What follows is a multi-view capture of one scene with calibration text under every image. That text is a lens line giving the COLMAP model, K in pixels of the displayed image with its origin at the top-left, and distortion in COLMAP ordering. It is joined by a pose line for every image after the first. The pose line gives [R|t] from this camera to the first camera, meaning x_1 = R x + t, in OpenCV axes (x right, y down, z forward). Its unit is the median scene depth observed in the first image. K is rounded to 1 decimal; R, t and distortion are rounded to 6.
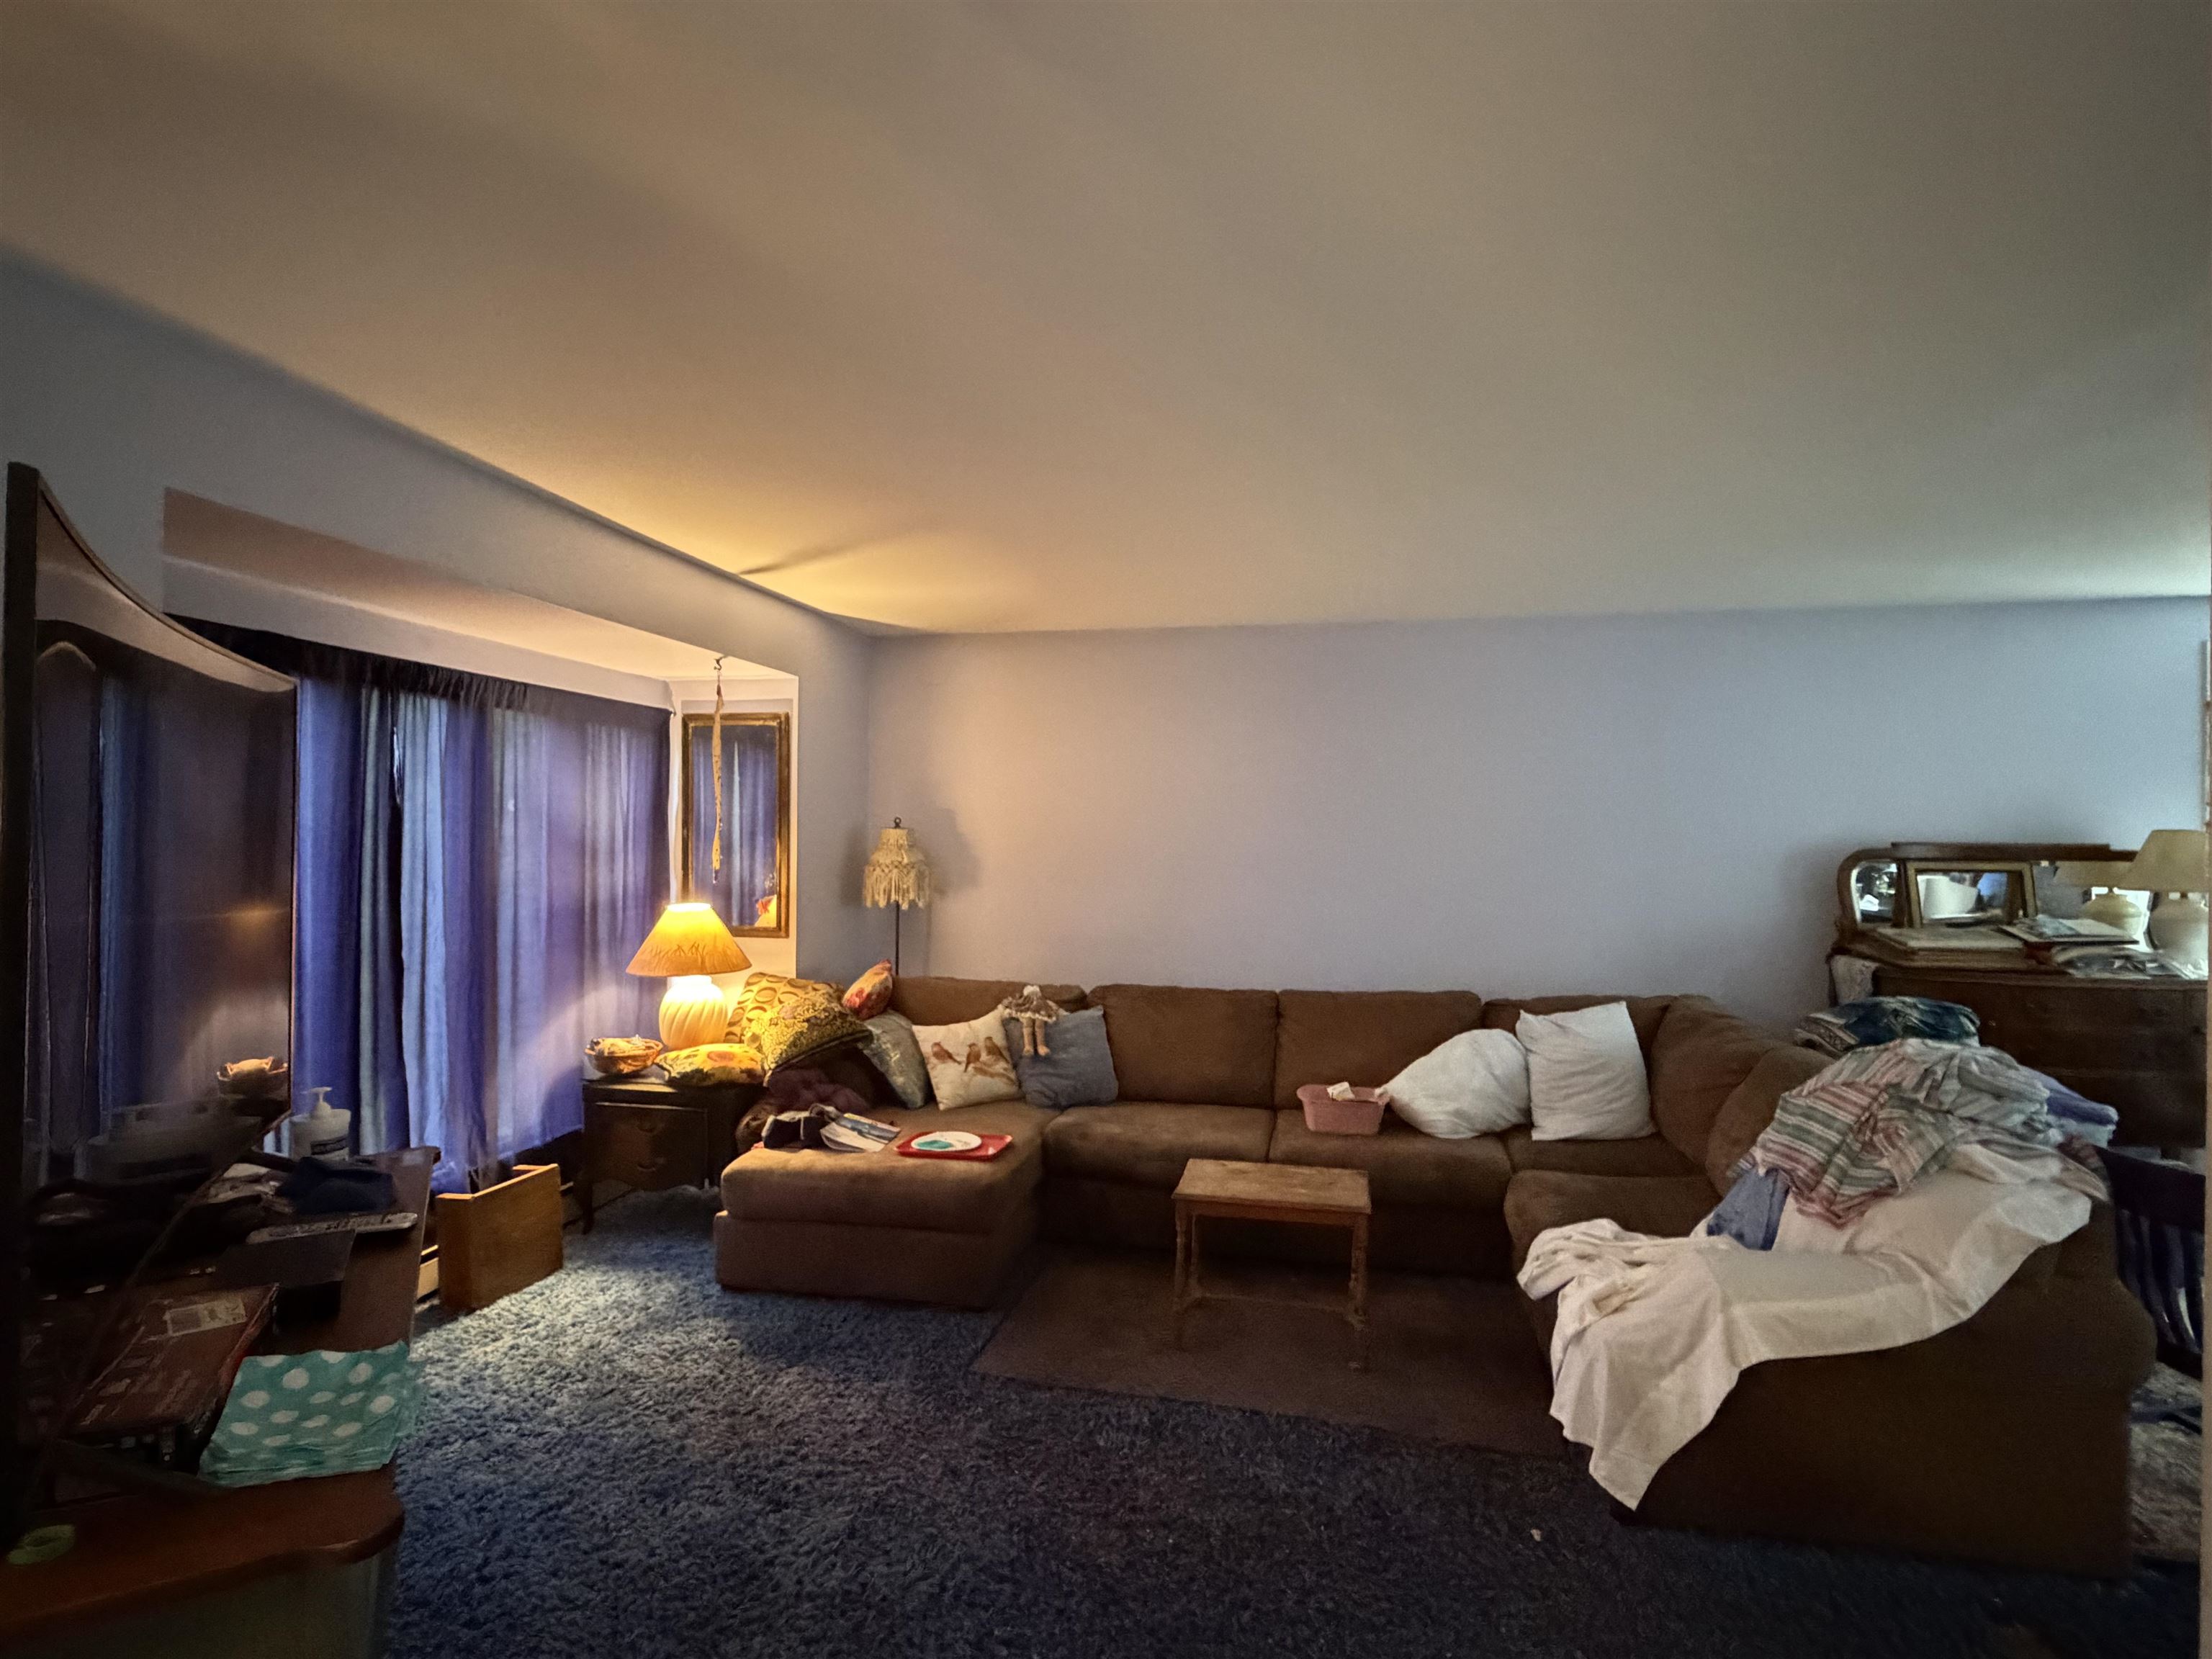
lens RADIAL K [[1076.7, 0, 1106.0], [0, 1076.7, 829.5], [0, 0, 1]] dist [-0.001514, -0.000365]
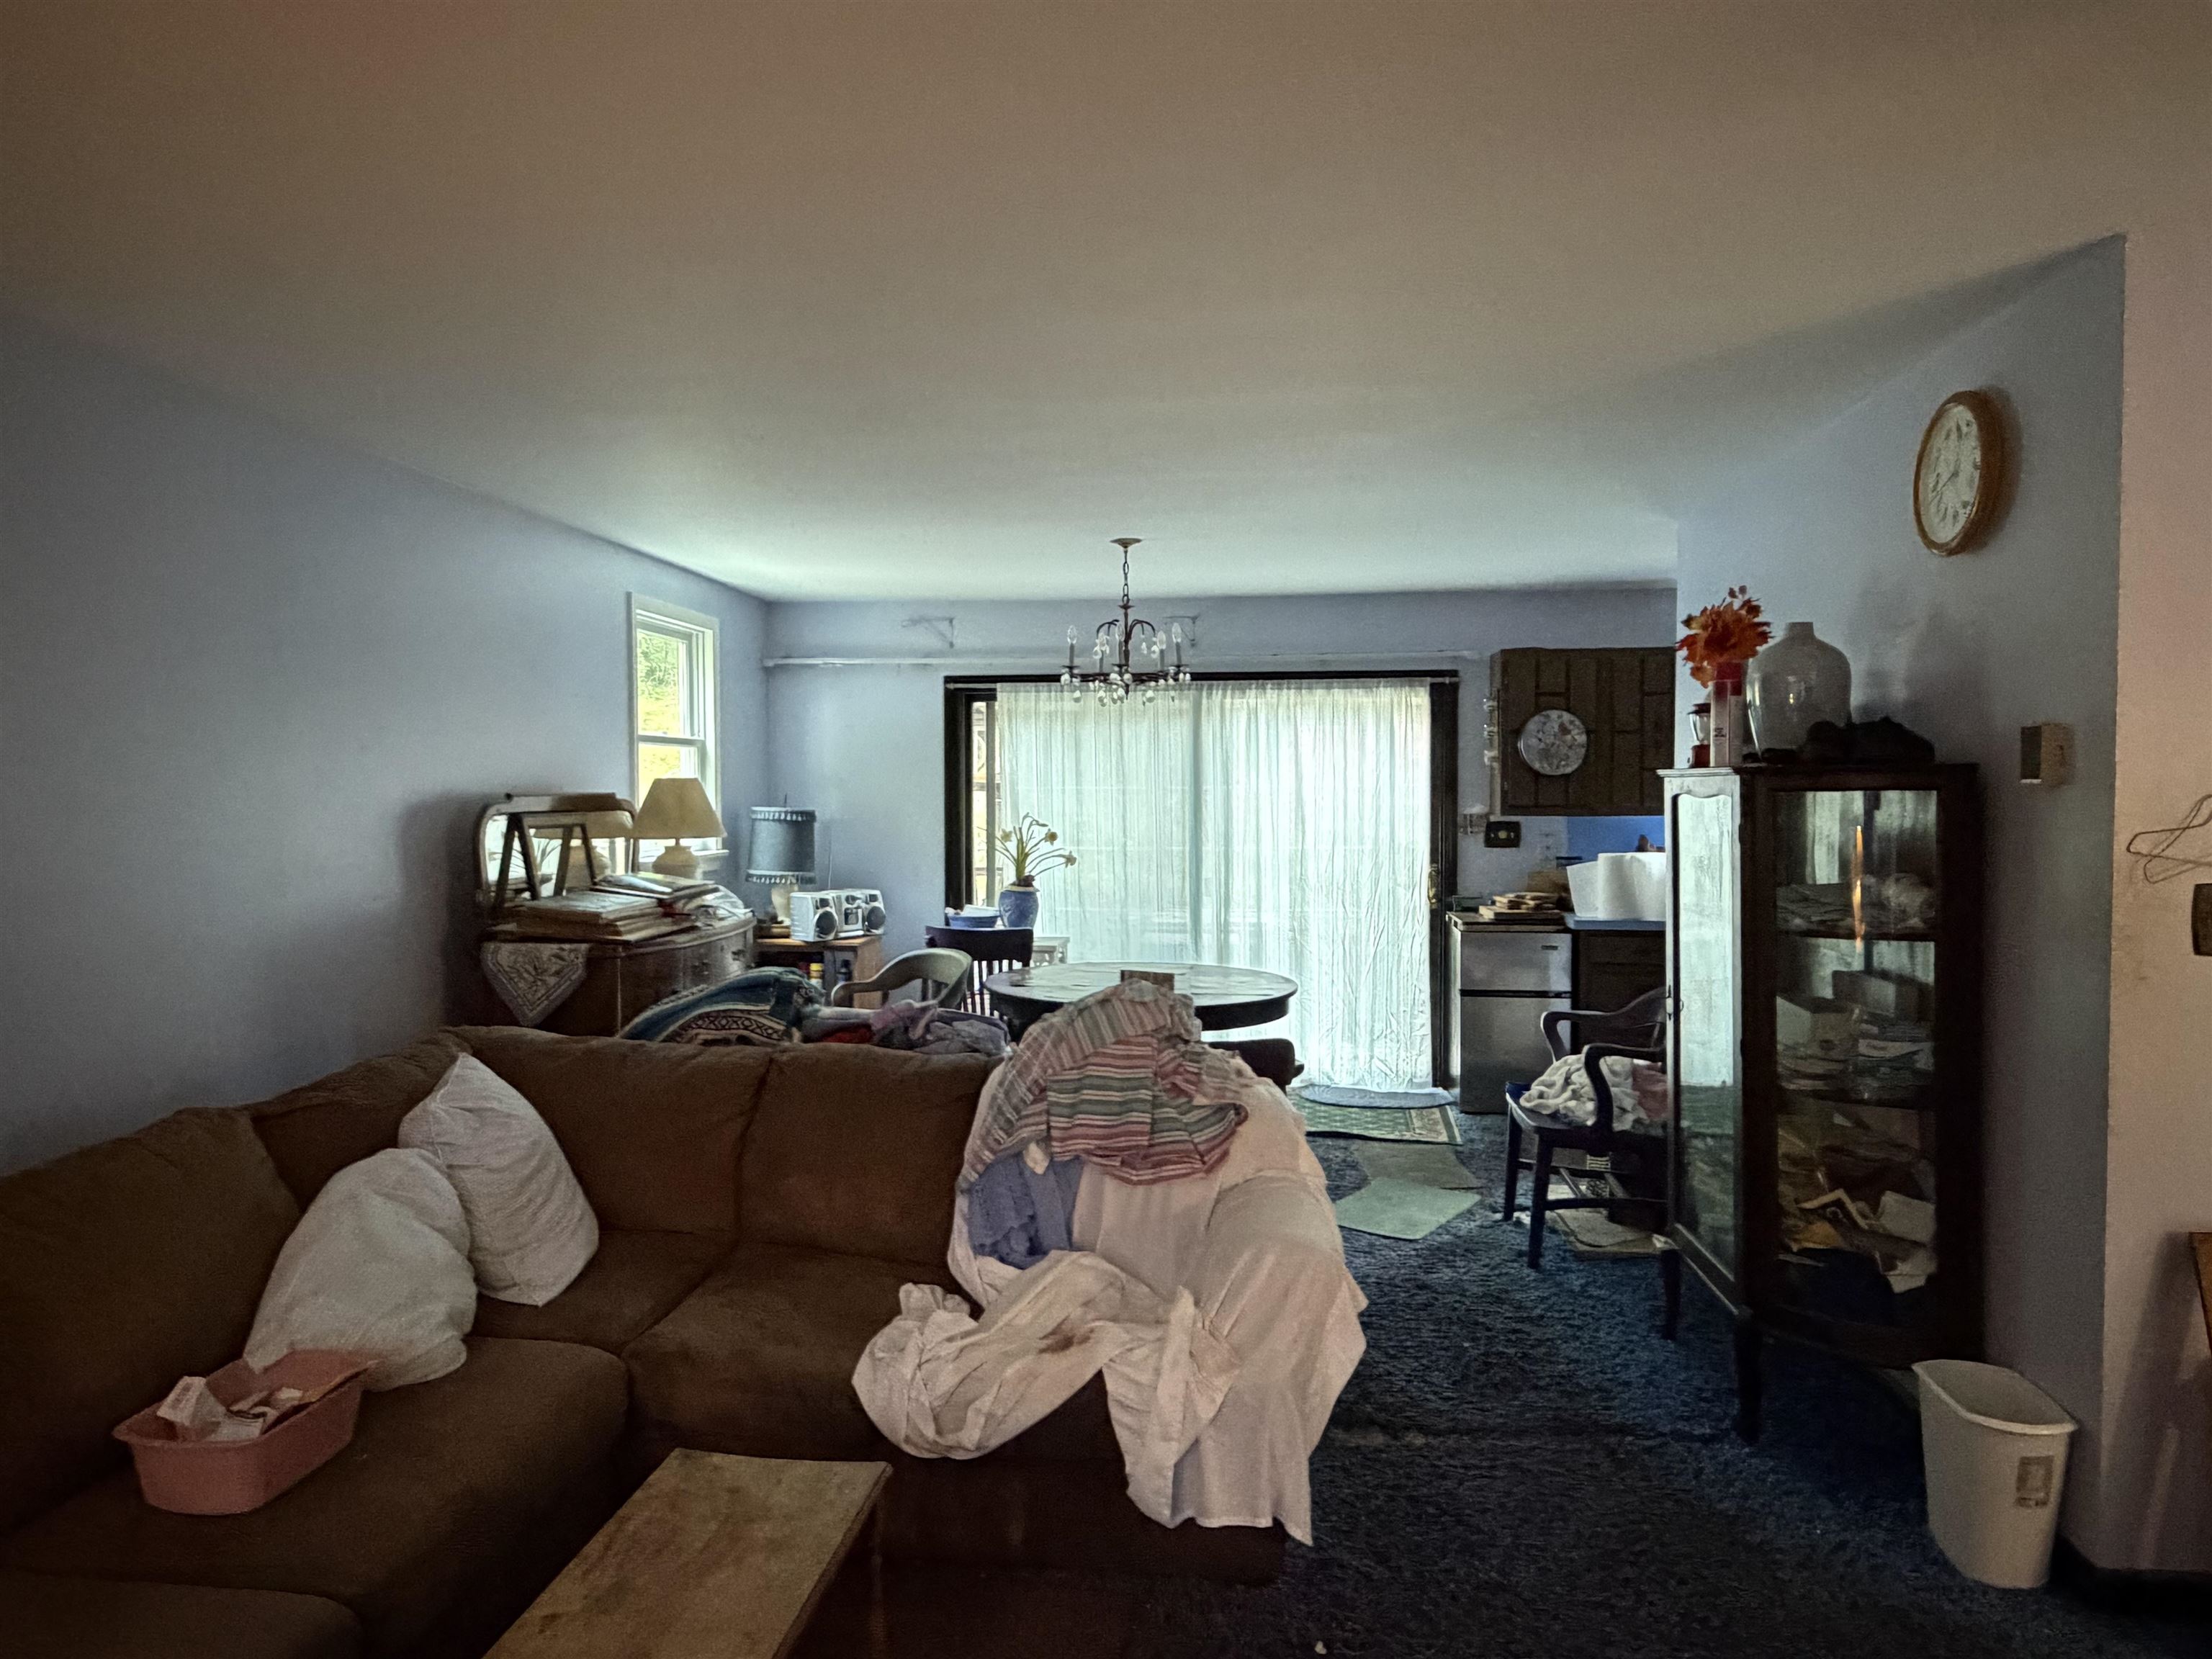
lens RADIAL K [[1397.7, 0, 1096.0], [0, 1397.7, 825.9], [0, 0, 1]] dist [0.003308, -0.001410]
pose [[-0.080100, -0.034293, 0.996197, -0.547580], [-0.001797, 0.999411, 0.034259, 0.001511], [-0.996785, 0.000954, -0.080115, 1.117380]]
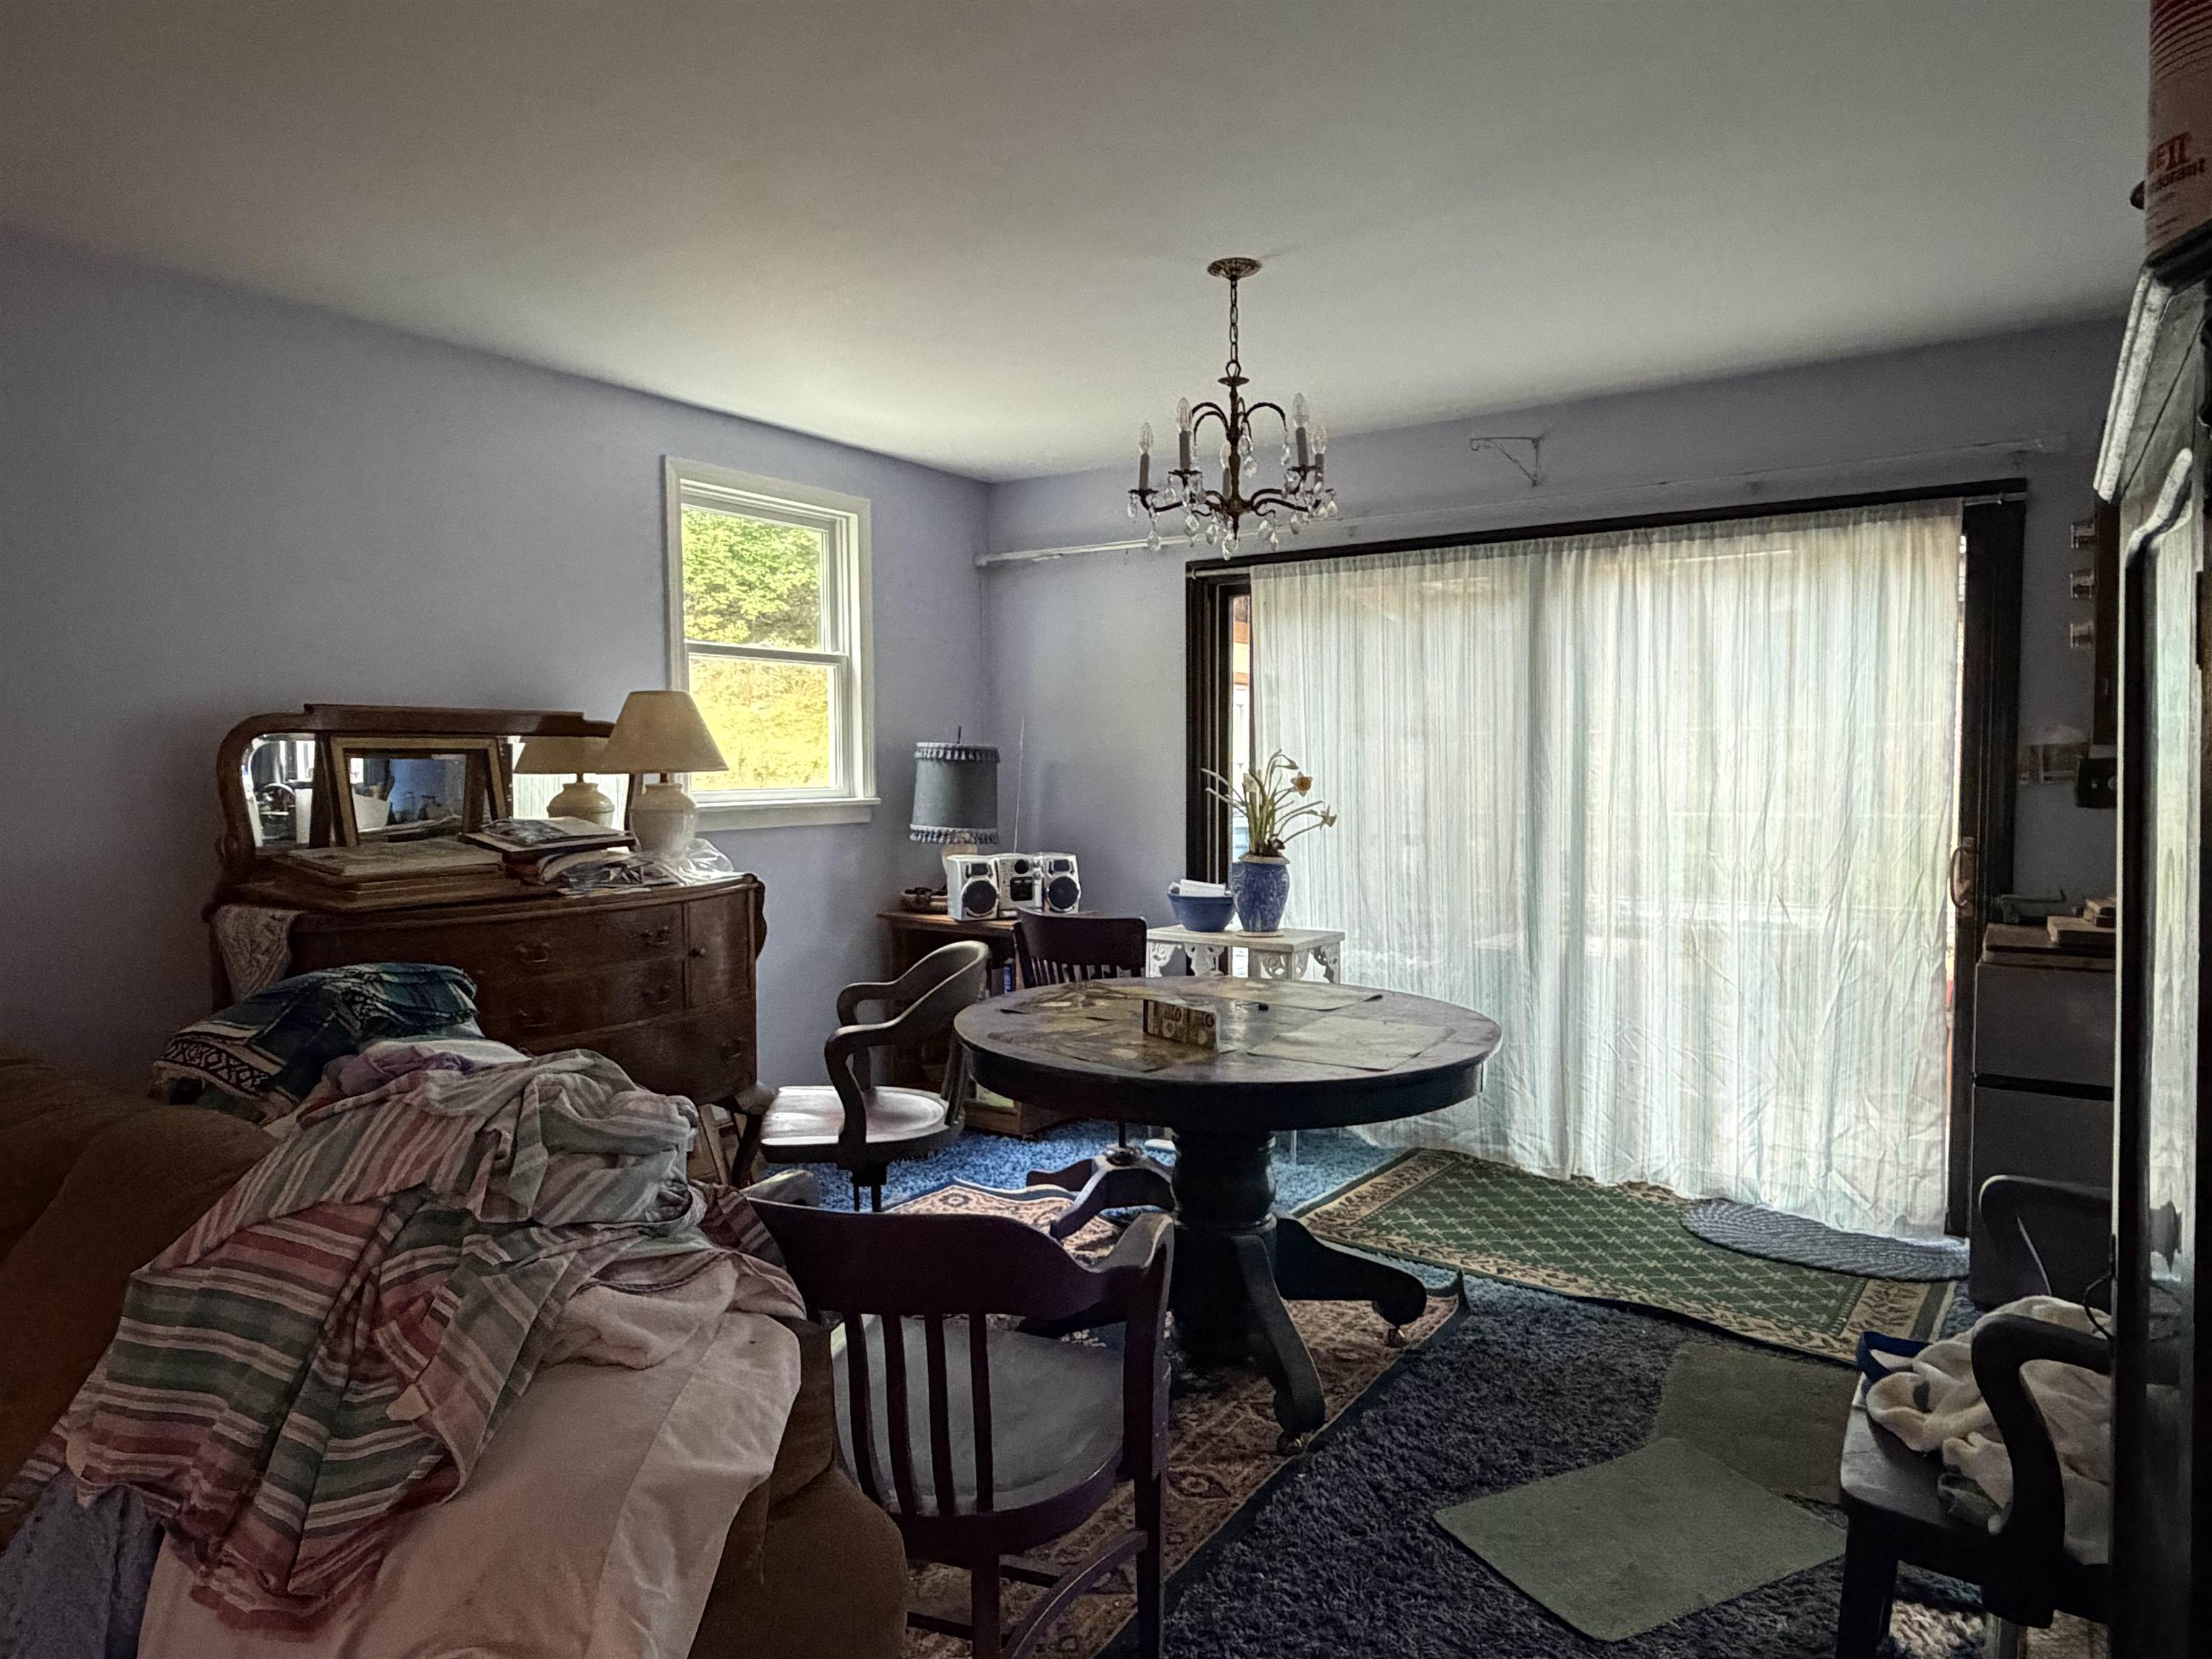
lens RADIAL K [[1397.7, 0, 1096.0], [0, 1397.7, 825.9], [0, 0, 1]] dist [0.003308, -0.001410]
pose [[0.389145, -0.051318, 0.919746, 0.336192], [0.005332, 0.998556, 0.053459, 0.069351], [-0.921161, -0.015899, 0.388856, 0.532017]]
